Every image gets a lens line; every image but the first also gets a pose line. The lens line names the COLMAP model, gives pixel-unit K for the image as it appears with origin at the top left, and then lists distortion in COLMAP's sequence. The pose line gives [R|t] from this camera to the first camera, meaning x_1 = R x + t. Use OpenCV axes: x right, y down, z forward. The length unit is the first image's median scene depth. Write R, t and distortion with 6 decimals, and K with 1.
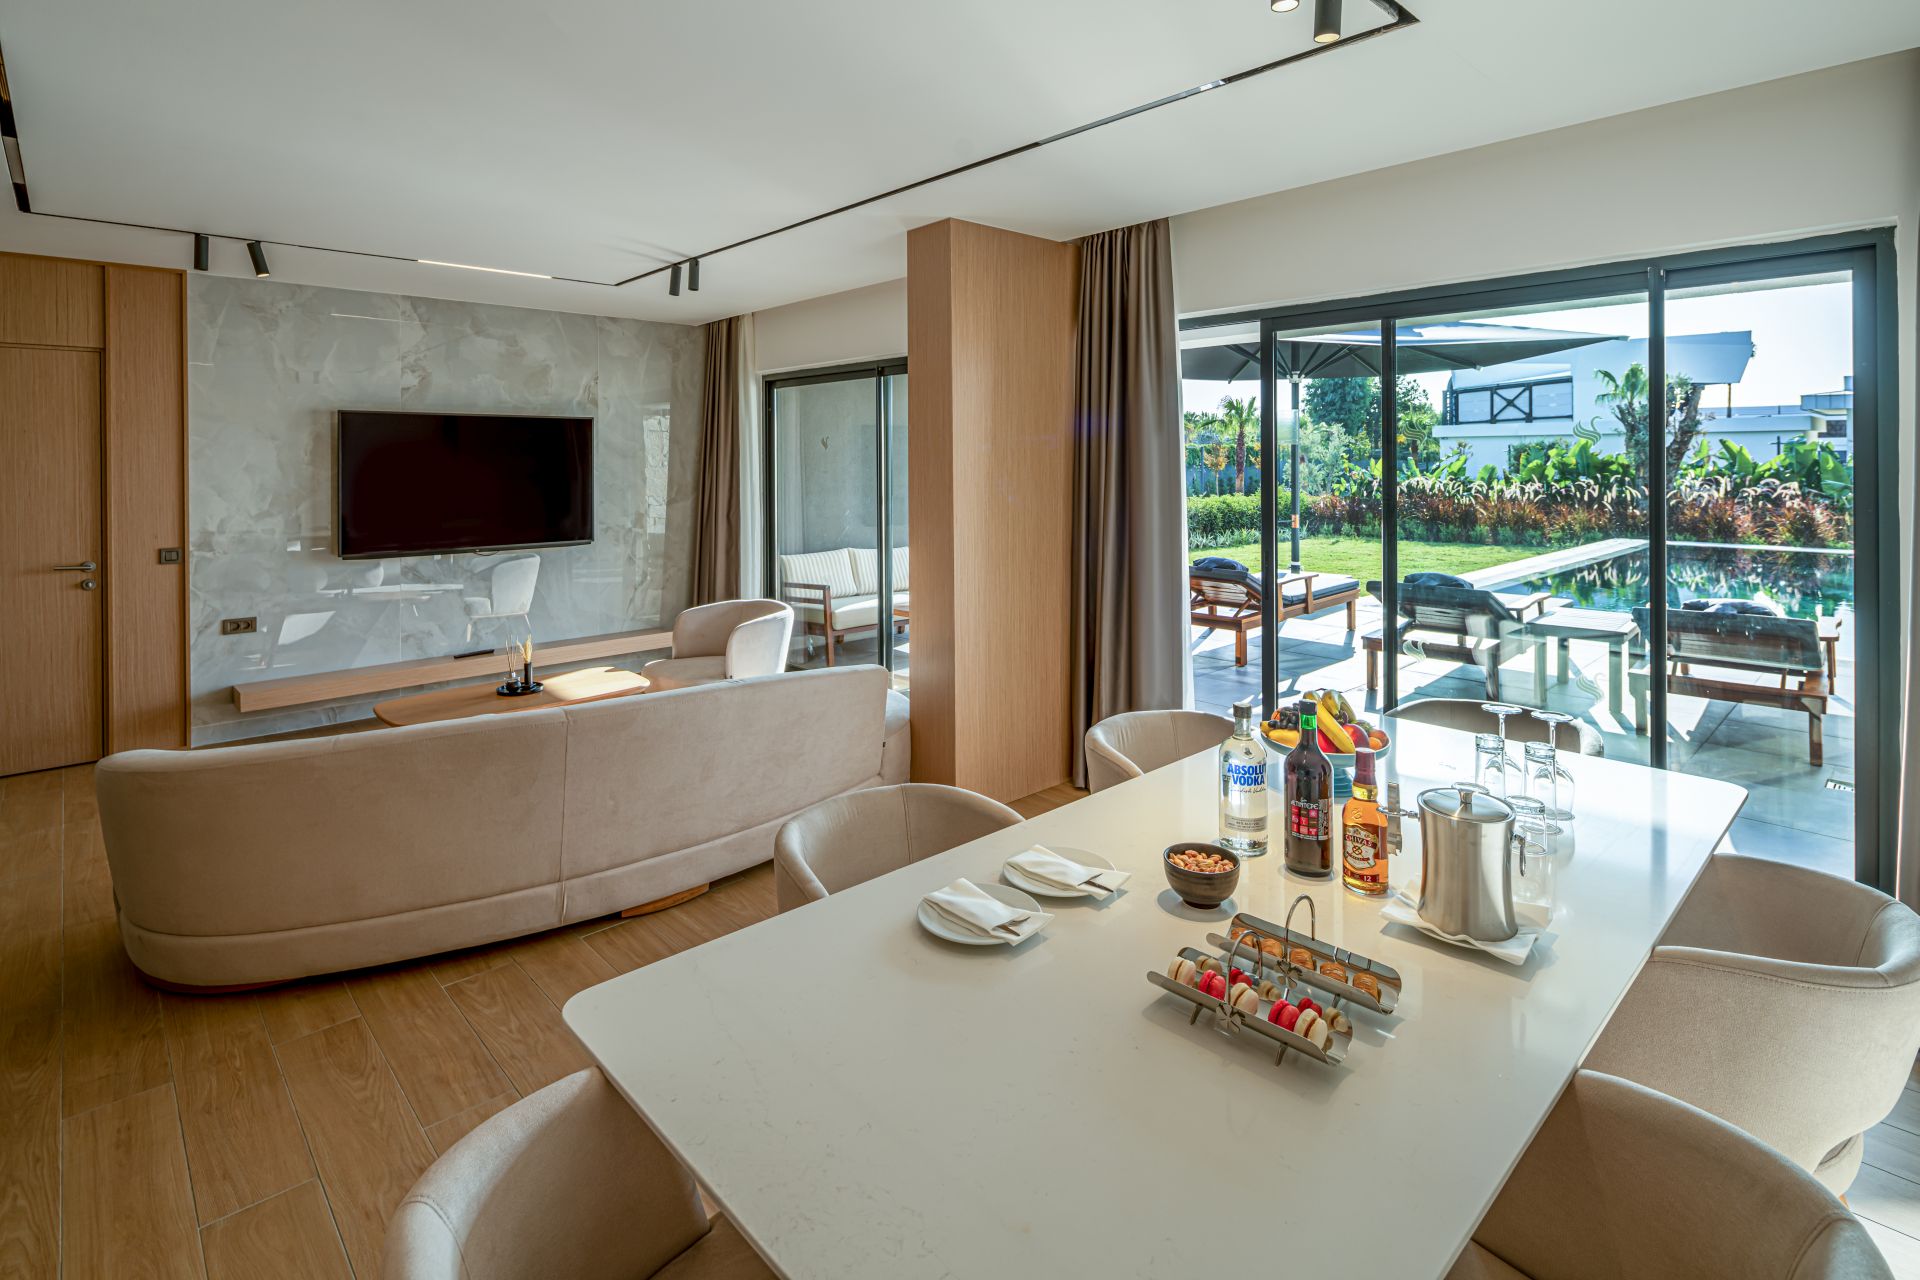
lens RADIAL K [[940.3, 0, 951.8], [0, 940.3, 463.8], [0, 0, 1]] dist [0.004902, -0.000310]
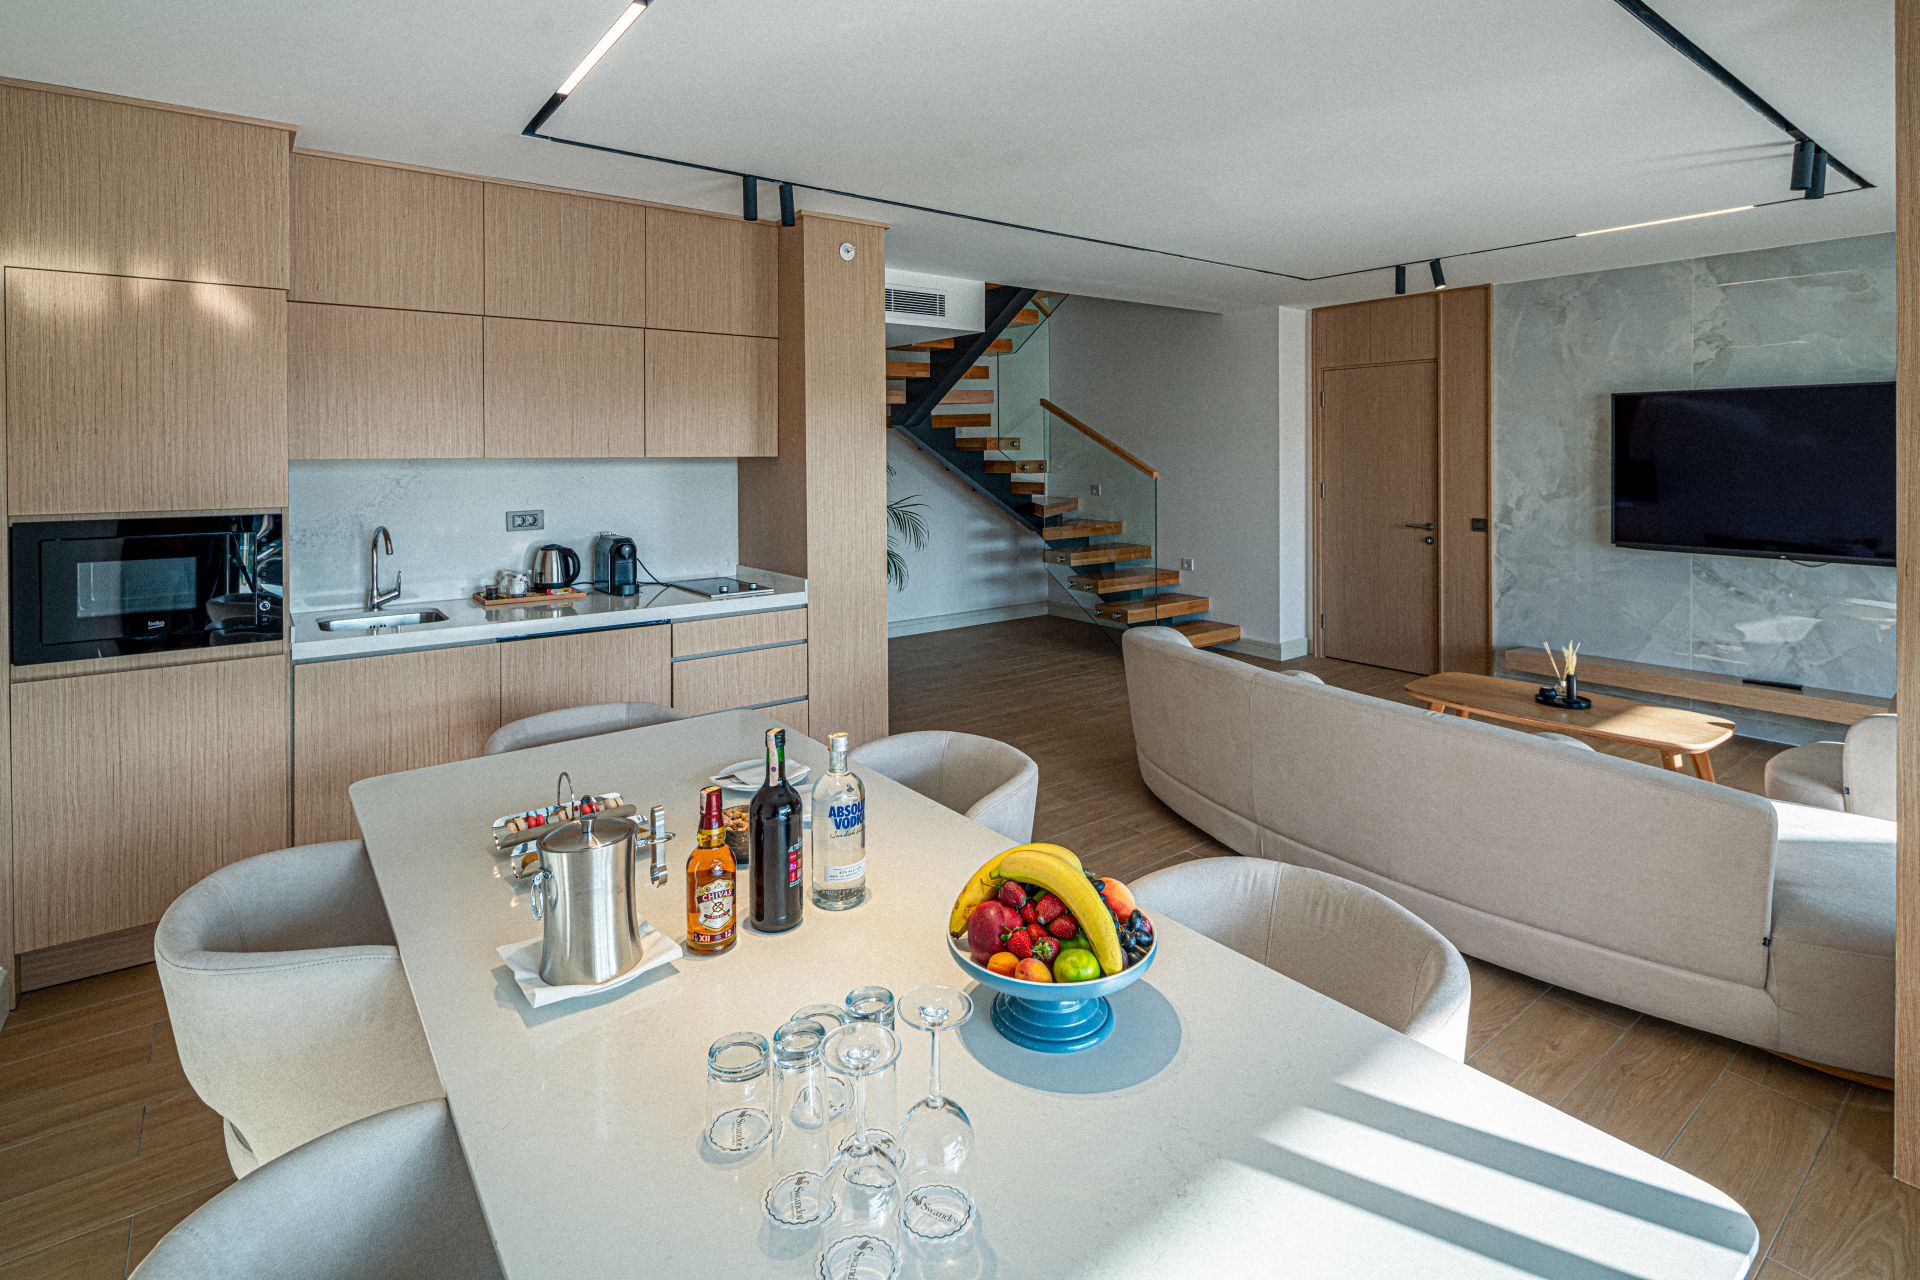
lens RADIAL K [[940.3, 0, 951.8], [0, 940.3, 463.8], [0, 0, 1]] dist [0.004902, -0.000310]
pose [[-0.099032, 0.019608, -0.994891, 0.368106], [0.003071, 0.999807, 0.019399, -0.004758], [0.995080, -0.001134, -0.099073, 0.385365]]
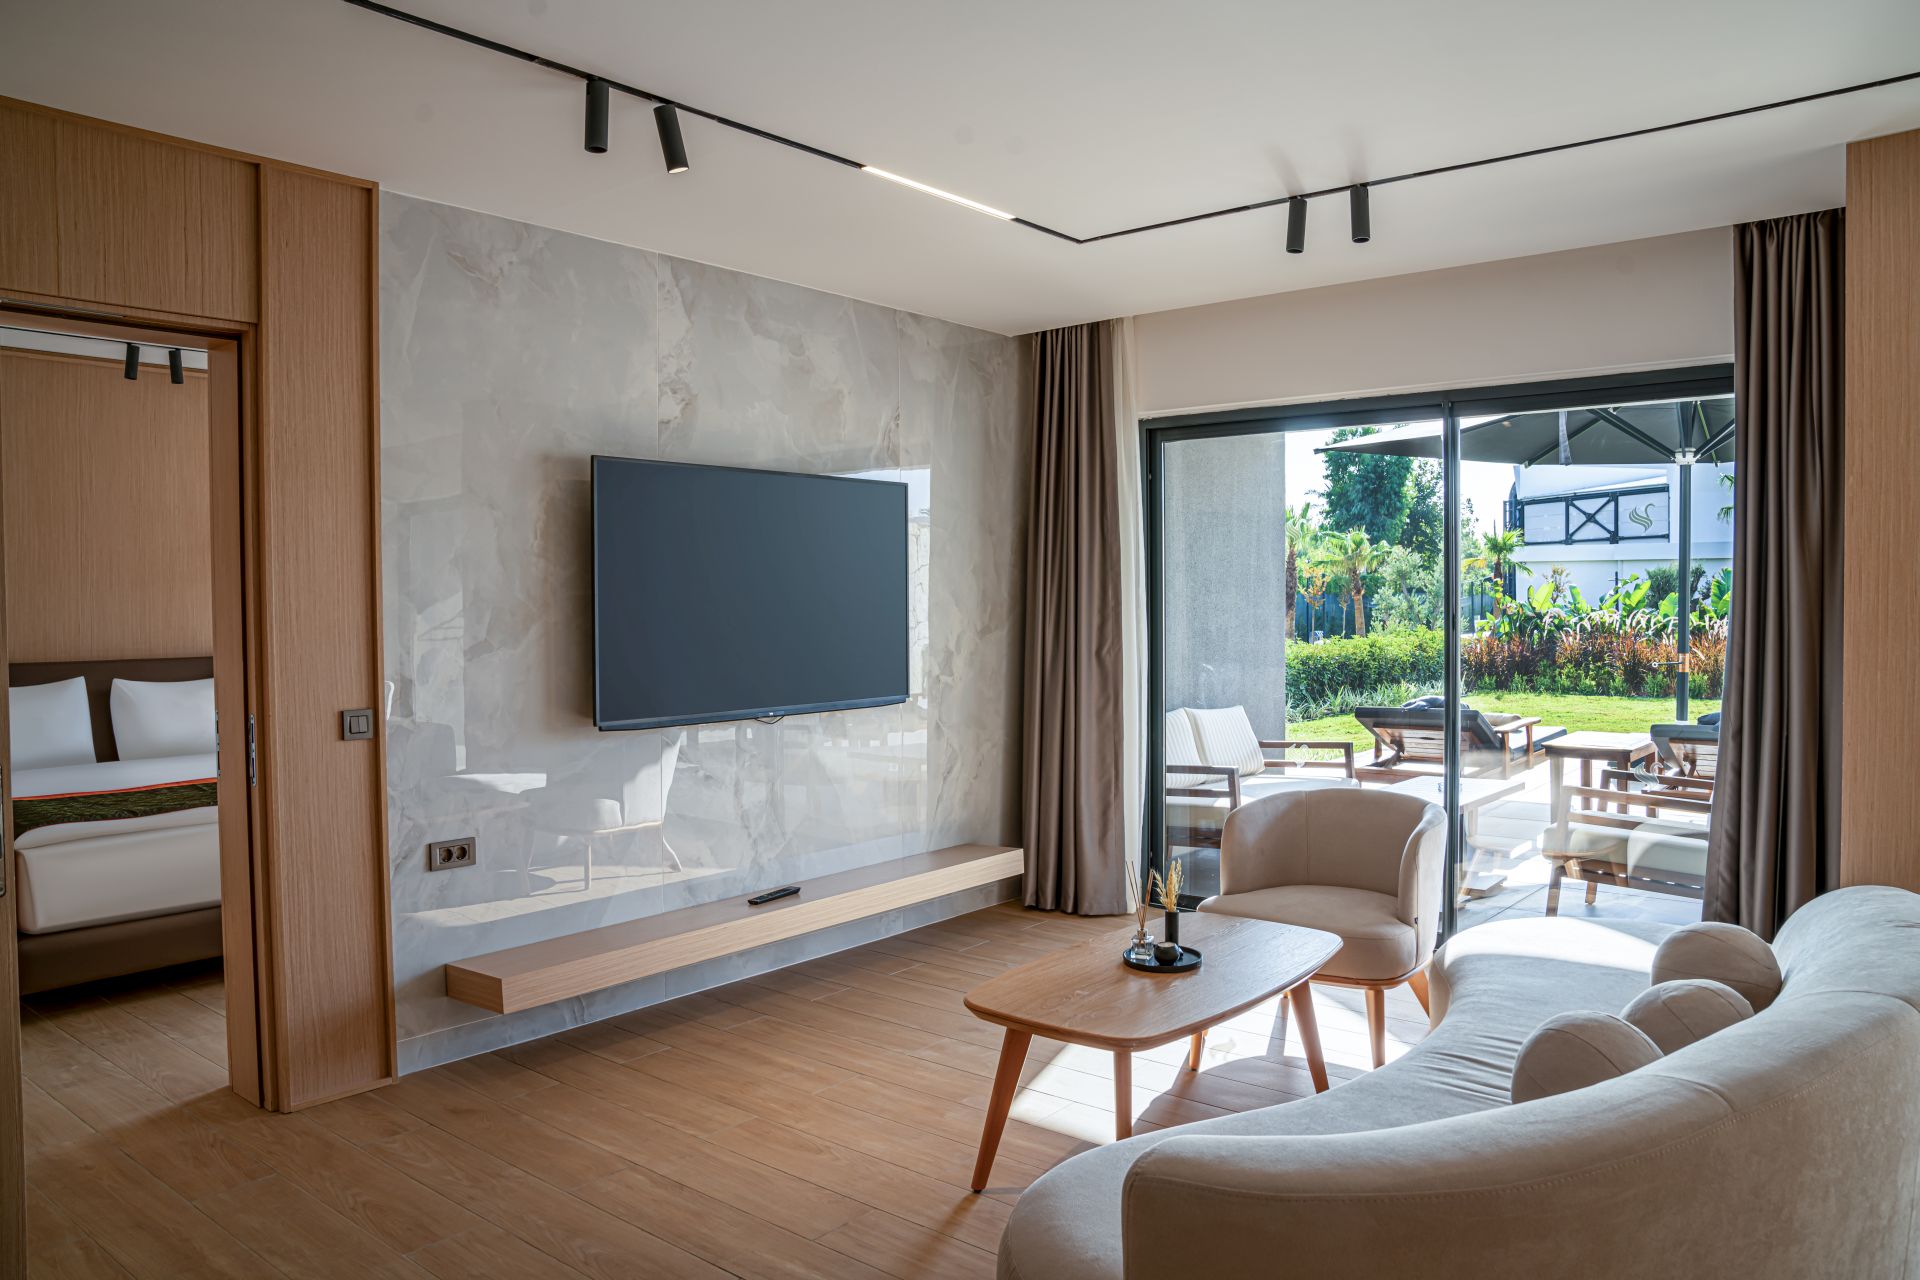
lens RADIAL K [[1339.3, 0, 960.0], [0, 1339.3, 640.0], [0, 0, 1]] dist [-0.094497, 0.003079]
pose [[0.991290, -0.007419, 0.131487, -0.505798], [0.003827, 0.999613, 0.027553, 0.026995], [-0.131641, -0.026810, 0.990935, 0.197548]]
